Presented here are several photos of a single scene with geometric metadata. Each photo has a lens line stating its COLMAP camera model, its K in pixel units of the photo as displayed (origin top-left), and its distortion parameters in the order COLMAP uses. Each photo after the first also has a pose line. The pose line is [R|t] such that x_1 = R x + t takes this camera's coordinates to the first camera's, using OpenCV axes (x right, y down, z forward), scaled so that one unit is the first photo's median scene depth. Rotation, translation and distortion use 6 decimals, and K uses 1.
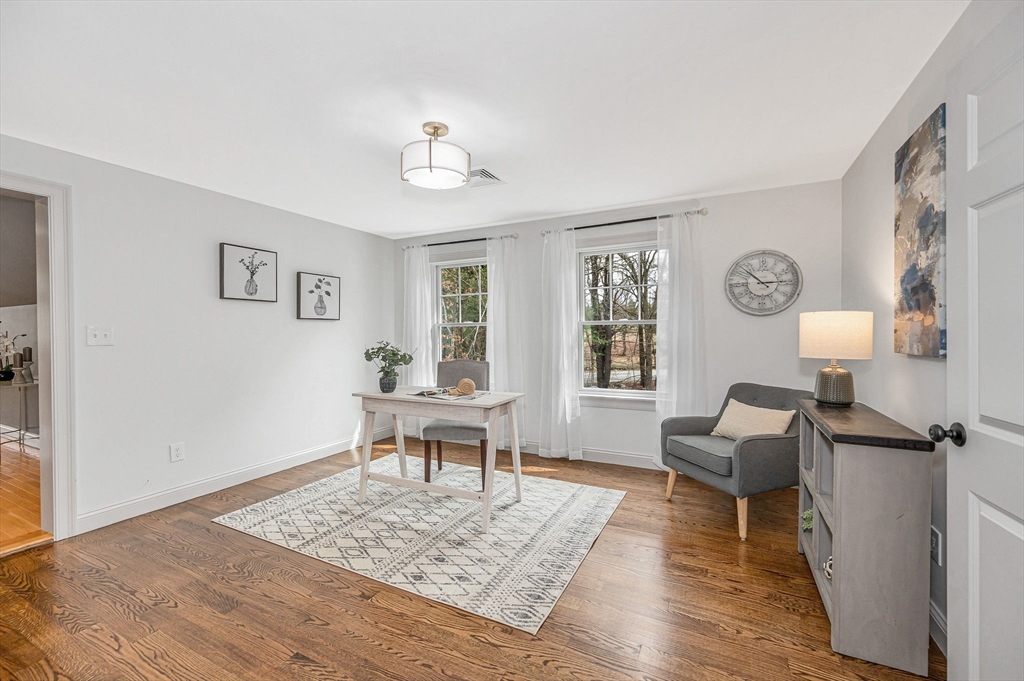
lens RADIAL K [[416.4, 0, 512.0], [0, 416.4, 340.5], [0, 0, 1]] dist [-0.000412, -0.000196]
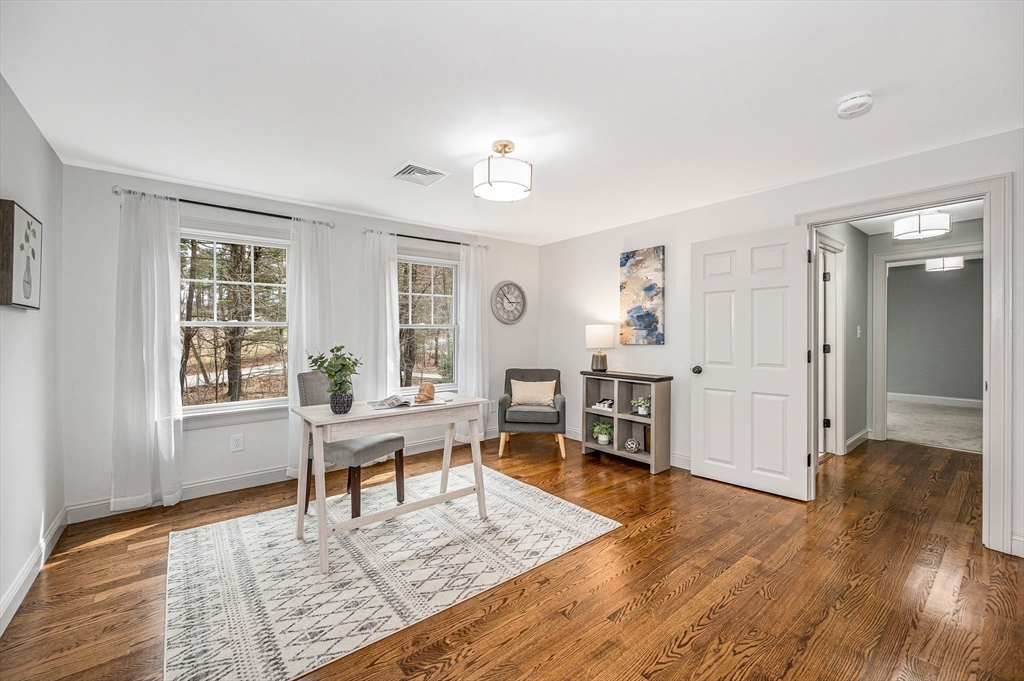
lens RADIAL K [[416.4, 0, 512.0], [0, 416.4, 340.5], [0, 0, 1]] dist [-0.000412, -0.000196]
pose [[0.416750, -0.011637, 0.908946, -0.862732], [0.019258, 0.999807, 0.003971, -0.005190], [-0.908817, 0.015849, 0.416894, 0.396957]]
